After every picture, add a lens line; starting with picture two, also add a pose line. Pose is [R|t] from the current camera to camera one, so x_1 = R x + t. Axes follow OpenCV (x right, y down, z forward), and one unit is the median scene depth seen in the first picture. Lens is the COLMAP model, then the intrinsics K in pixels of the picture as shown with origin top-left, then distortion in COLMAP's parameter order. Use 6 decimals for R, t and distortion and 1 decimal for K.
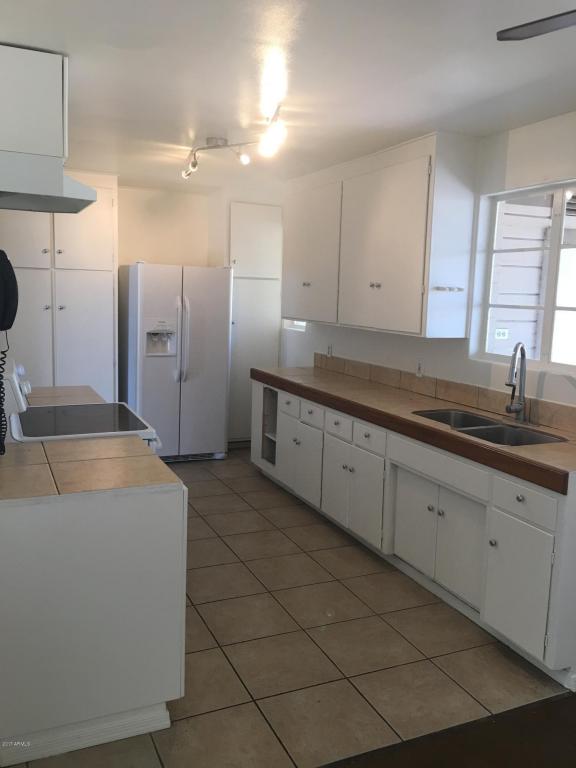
lens RADIAL K [[637.0, 0, 288.0], [0, 637.0, 384.0], [0, 0, 1]] dist [-0.001384, -0.012653]
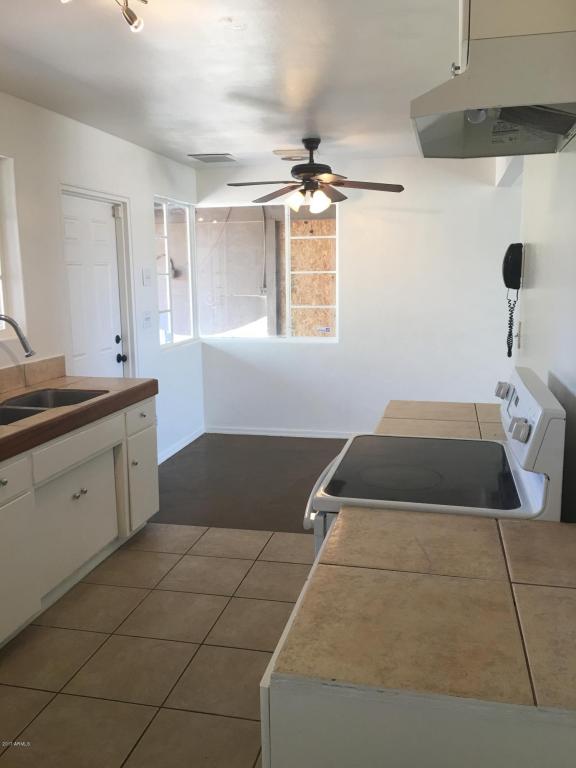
lens RADIAL K [[637.0, 0, 288.0], [0, 637.0, 384.0], [0, 0, 1]] dist [-0.001384, -0.012653]
pose [[-0.806106, -0.114237, 0.580640, -0.605747], [0.058501, 0.961001, 0.270288, -0.213751], [-0.588873, 0.251849, -0.767985, 1.666226]]
